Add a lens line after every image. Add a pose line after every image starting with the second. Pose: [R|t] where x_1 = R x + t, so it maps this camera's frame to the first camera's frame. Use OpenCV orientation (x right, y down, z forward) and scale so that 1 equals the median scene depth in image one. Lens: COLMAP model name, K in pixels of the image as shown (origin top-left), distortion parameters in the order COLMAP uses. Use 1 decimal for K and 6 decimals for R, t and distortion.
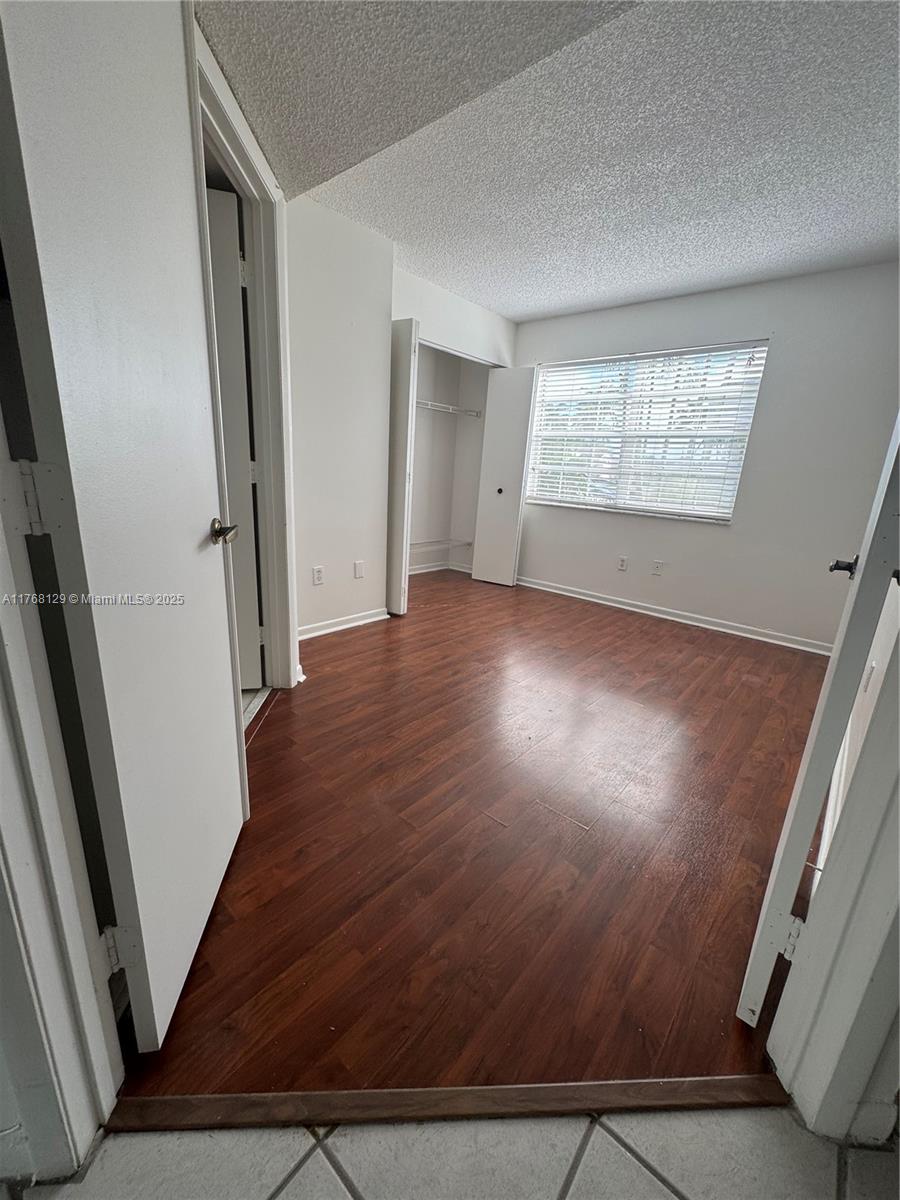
lens RADIAL K [[478.2, 0, 450.0], [0, 478.2, 600.0], [0, 0, 1]] dist [-0.005188, 0.001160]
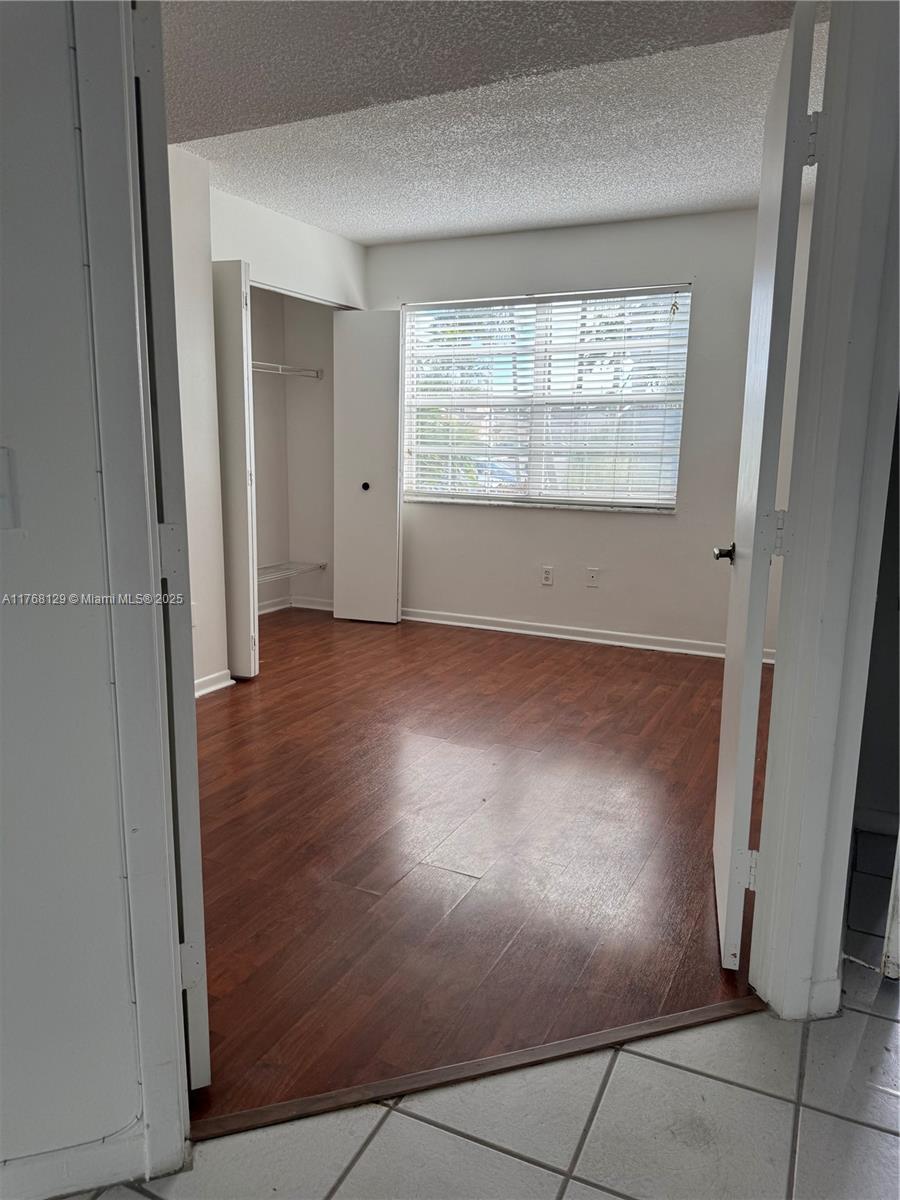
lens RADIAL K [[842.9, 0, 446.7], [0, 842.9, 592.0], [0, 0, 1]] dist [0.146528, -0.219228]
pose [[0.965932, -0.087640, 0.243506, -0.118939], [0.107403, 0.991813, -0.069082, 0.023656], [-0.235458, 0.092882, 0.967436, -0.239460]]
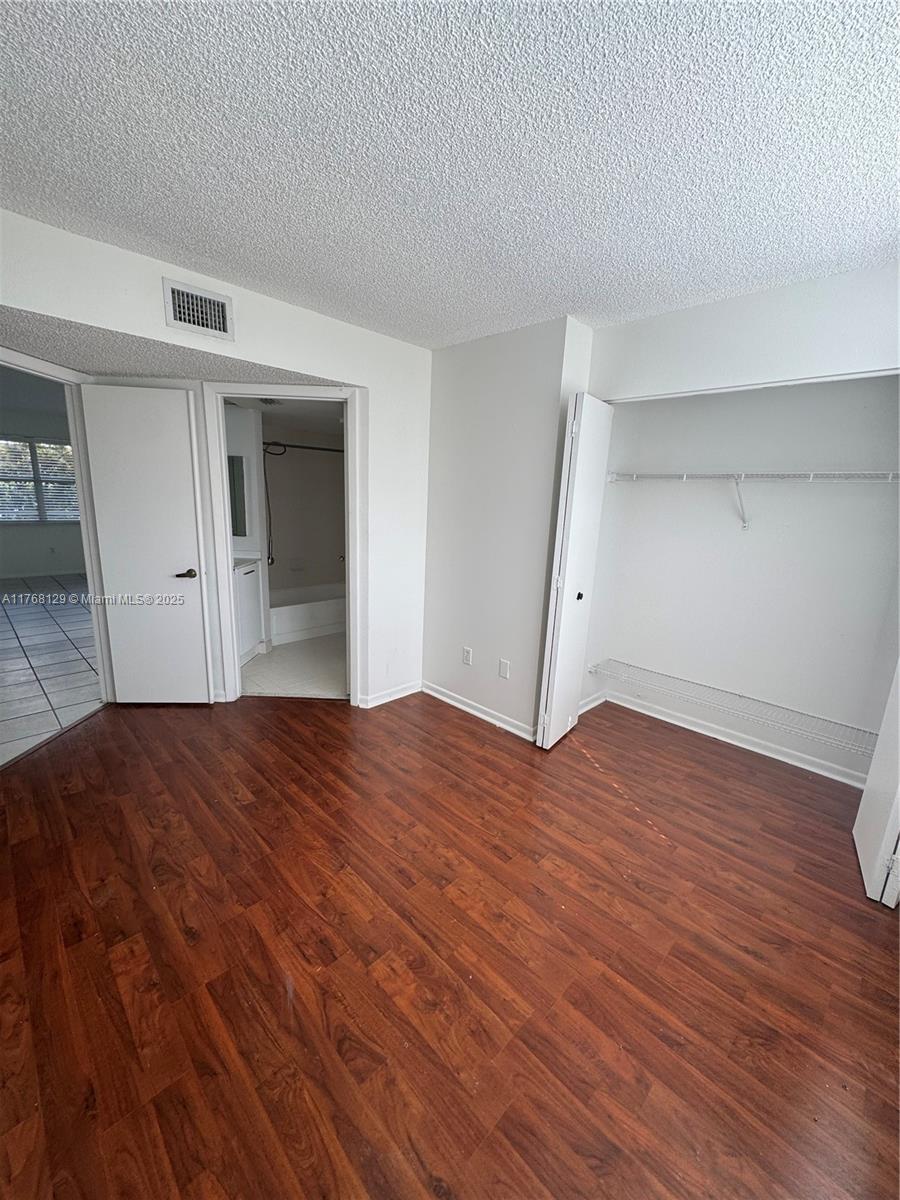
lens RADIAL K [[478.2, 0, 450.0], [0, 478.2, 600.0], [0, 0, 1]] dist [-0.005188, 0.001160]
pose [[-0.068183, 0.156311, -0.985352, 0.664693], [-0.305586, 0.936907, 0.169772, -0.292147], [0.949720, 0.312685, -0.016115, 0.801775]]
